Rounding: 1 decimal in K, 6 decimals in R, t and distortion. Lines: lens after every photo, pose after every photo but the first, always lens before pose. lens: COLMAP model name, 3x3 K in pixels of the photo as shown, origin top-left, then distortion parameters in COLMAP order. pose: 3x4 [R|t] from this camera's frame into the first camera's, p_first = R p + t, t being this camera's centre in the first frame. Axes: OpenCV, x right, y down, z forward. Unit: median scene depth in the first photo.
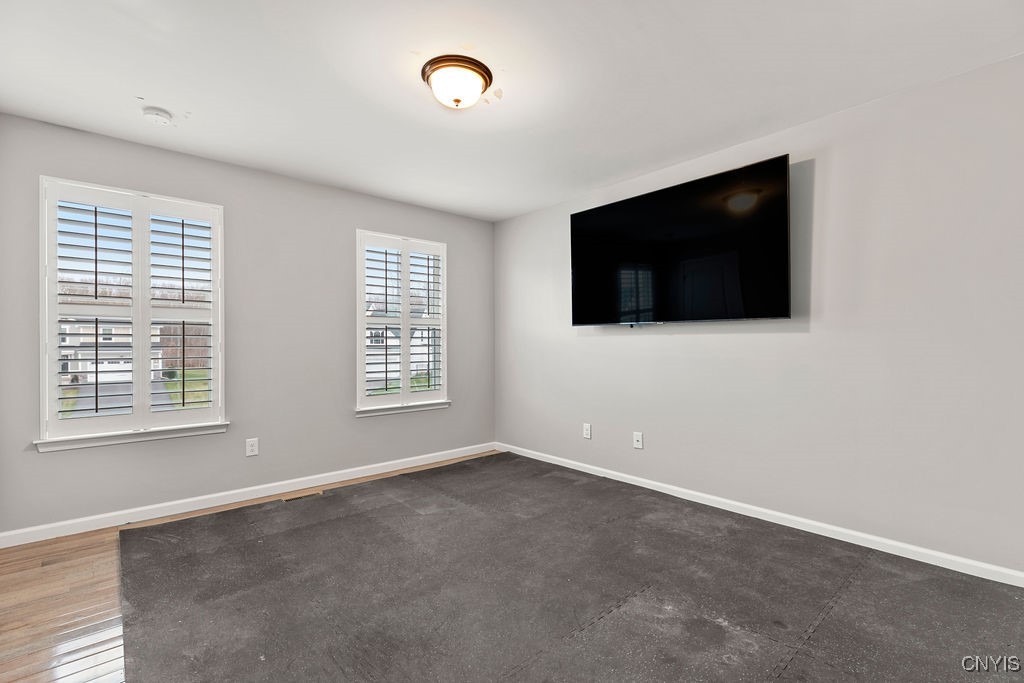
lens RADIAL K [[459.6, 0, 513.8], [0, 459.6, 341.6], [0, 0, 1]] dist [0.007065, -0.001390]
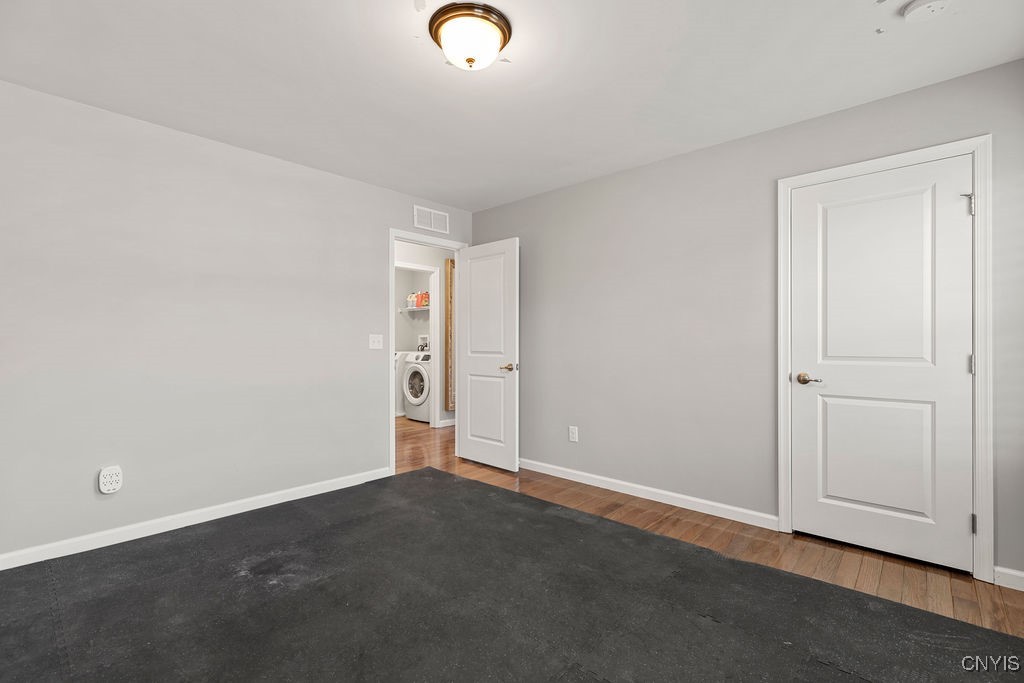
lens RADIAL K [[459.6, 0, 507.3], [0, 459.6, 339.6], [0, 0, 1]] dist [0.007065, -0.001390]
pose [[-0.993685, 0.008096, -0.111915, -0.066838], [0.008879, 0.999939, -0.006506, -0.001837], [0.111856, -0.007459, -0.993696, 1.334075]]
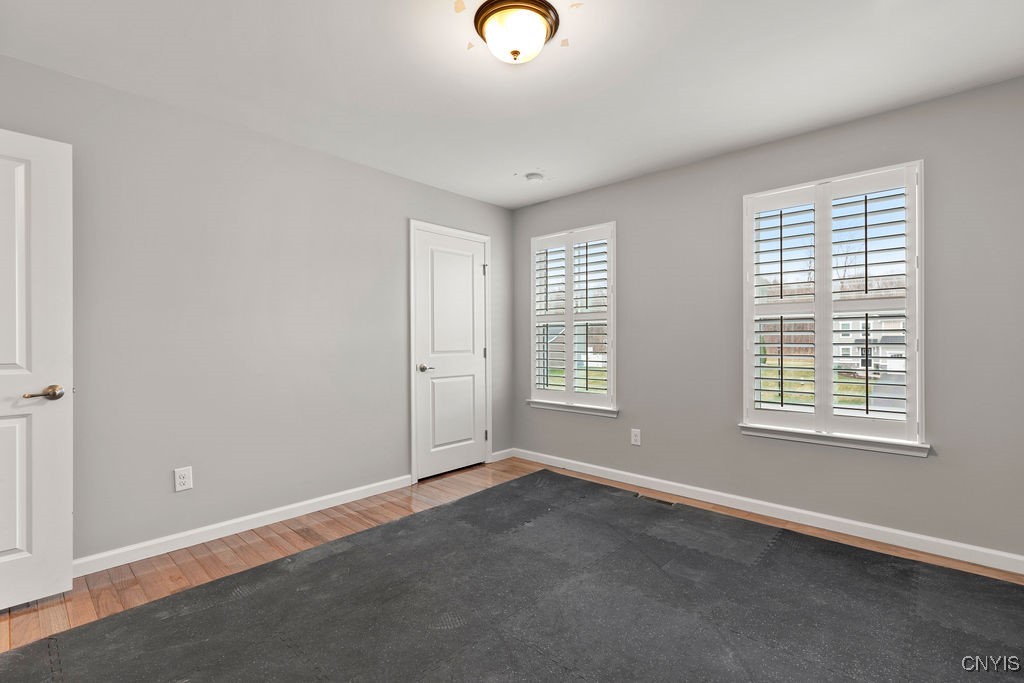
lens RADIAL K [[459.6, 0, 511.1], [0, 459.6, 341.7], [0, 0, 1]] dist [0.007065, -0.001390]
pose [[0.109212, 0.006392, -0.993998, 0.502061], [0.007866, 0.999942, 0.007295, -0.004587], [0.993987, -0.008615, 0.109156, 0.641094]]
